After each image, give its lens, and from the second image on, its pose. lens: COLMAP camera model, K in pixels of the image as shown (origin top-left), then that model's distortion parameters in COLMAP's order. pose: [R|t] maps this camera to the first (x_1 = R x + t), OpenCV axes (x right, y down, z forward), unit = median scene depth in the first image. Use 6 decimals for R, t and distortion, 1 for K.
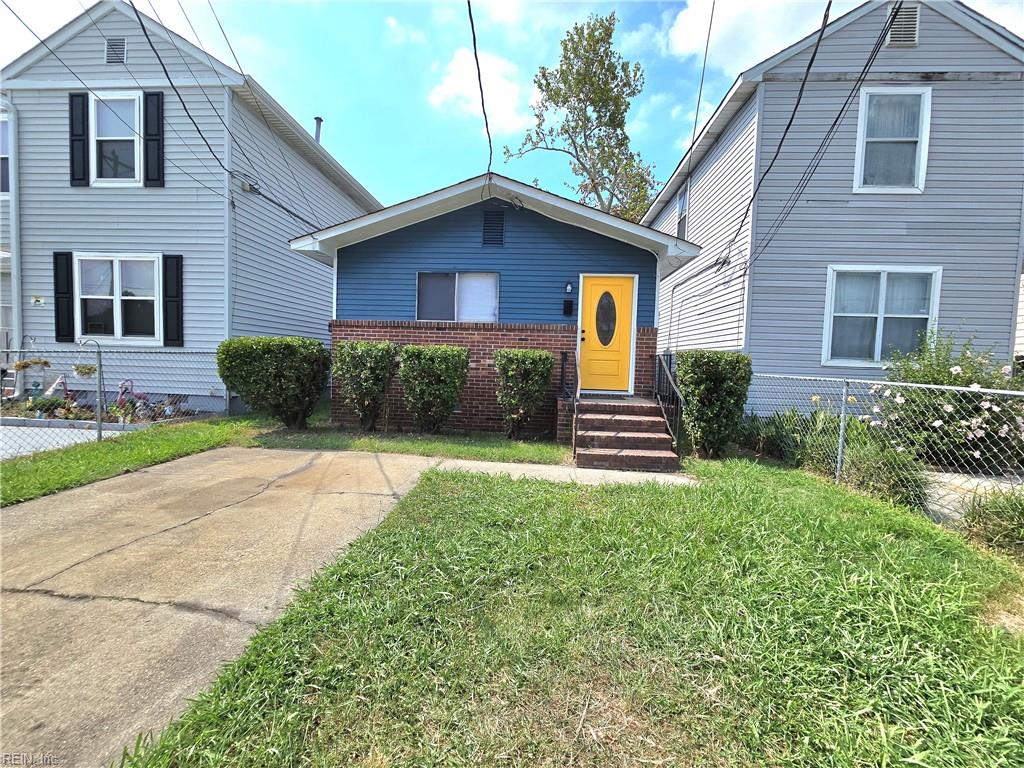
lens RADIAL K [[420.9, 0, 513.8], [0, 420.9, 383.3], [0, 0, 1]] dist [-0.001712, 0.000476]
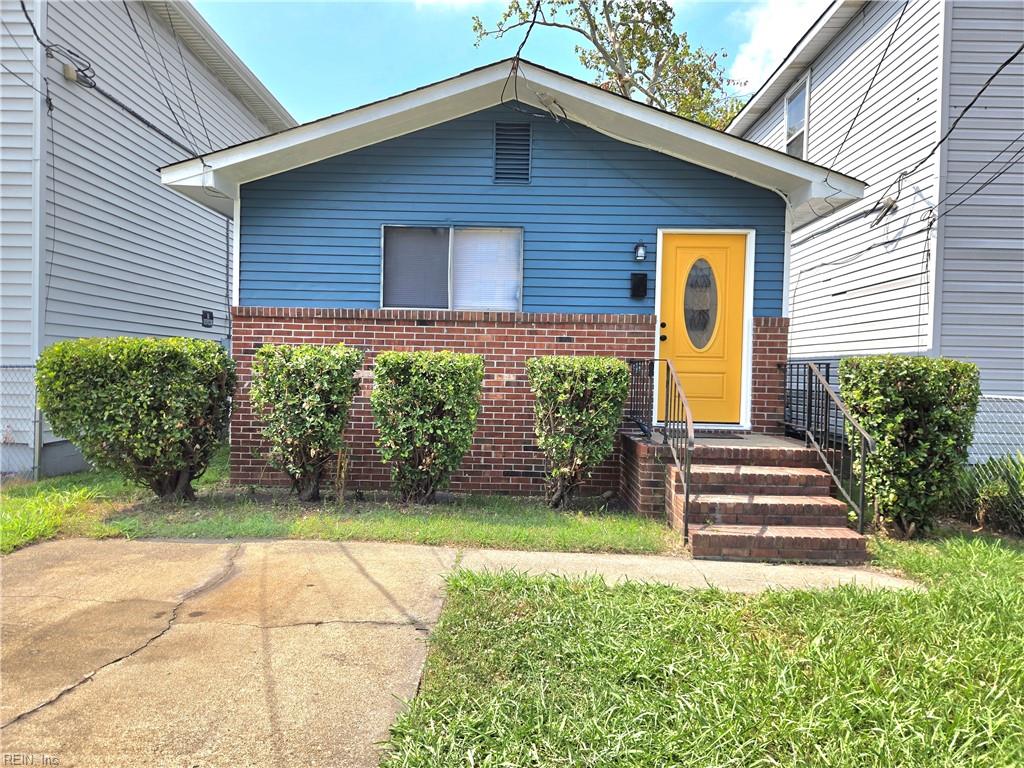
lens RADIAL K [[680.6, 0, 499.2], [0, 680.6, 383.1], [0, 0, 1]] dist [0.087107, -0.083133]
pose [[0.998163, -0.011070, 0.059569, -0.142493], [0.012984, 0.999409, -0.031829, -0.013766], [-0.059181, 0.032544, 0.997717, 0.048095]]
